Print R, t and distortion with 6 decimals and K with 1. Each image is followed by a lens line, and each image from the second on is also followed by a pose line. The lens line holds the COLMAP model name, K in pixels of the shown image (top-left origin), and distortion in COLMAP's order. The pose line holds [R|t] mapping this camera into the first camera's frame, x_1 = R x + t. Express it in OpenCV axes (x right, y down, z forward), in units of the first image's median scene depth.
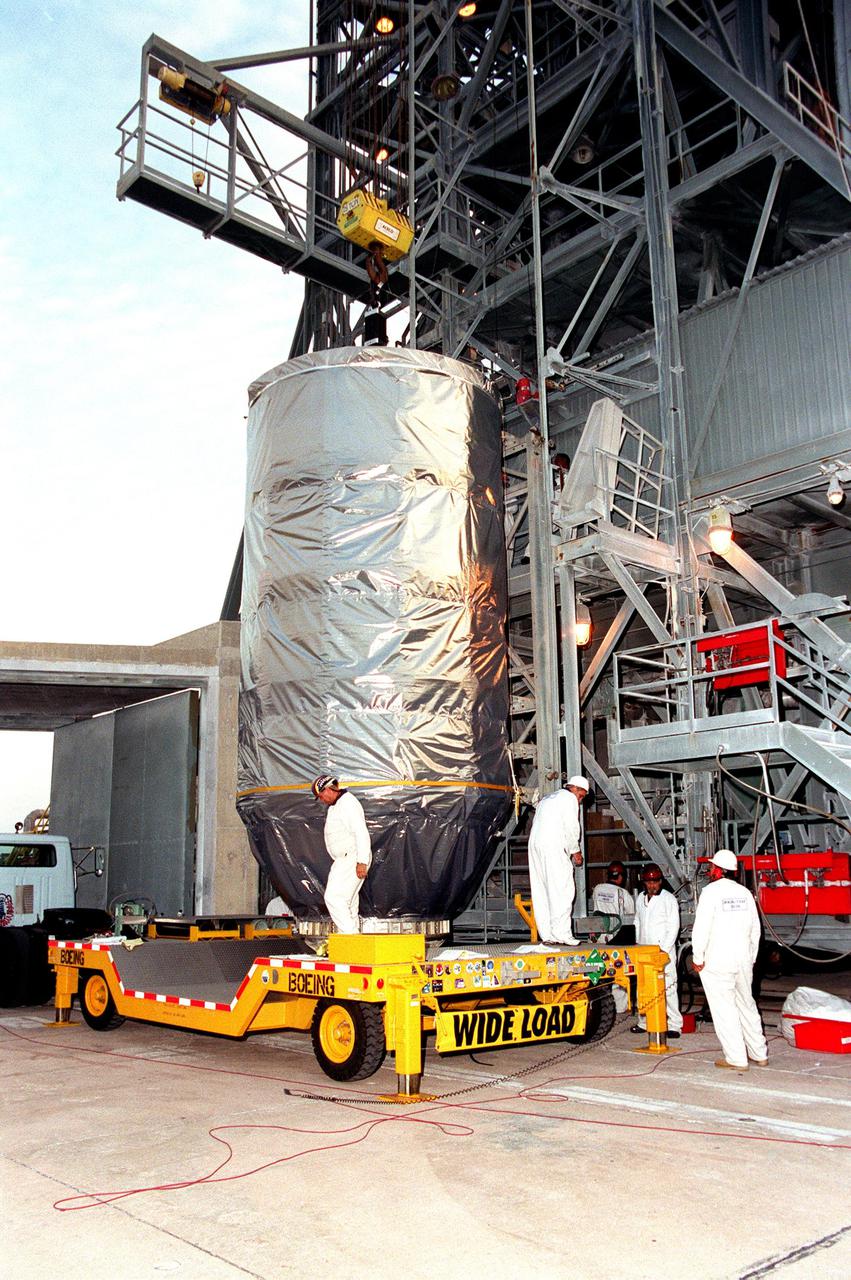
lens RADIAL K [[1085.0, 0, 400.8], [0, 1085.0, 645.3], [0, 0, 1]] dist [-0.077606, 0.137003]
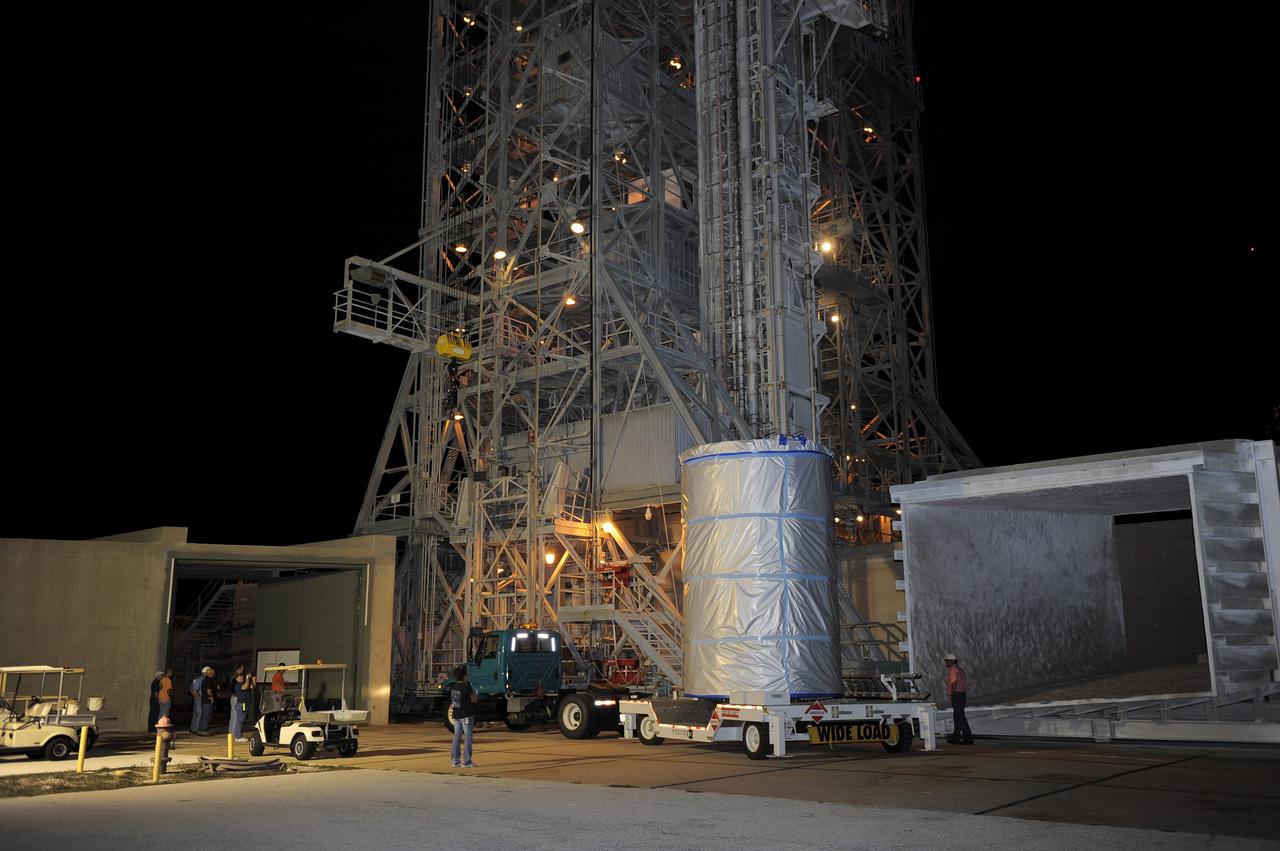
lens RADIAL K [[1108.0, 0, 637.6], [0, 1108.0, 421.9], [0, 0, 1]] dist [0.003027, -0.006070]
pose [[0.986596, 0.031722, 0.160066, -0.035664], [-0.033085, 0.999435, 0.005856, -0.325976], [-0.159790, -0.011073, 0.987089, -1.353028]]
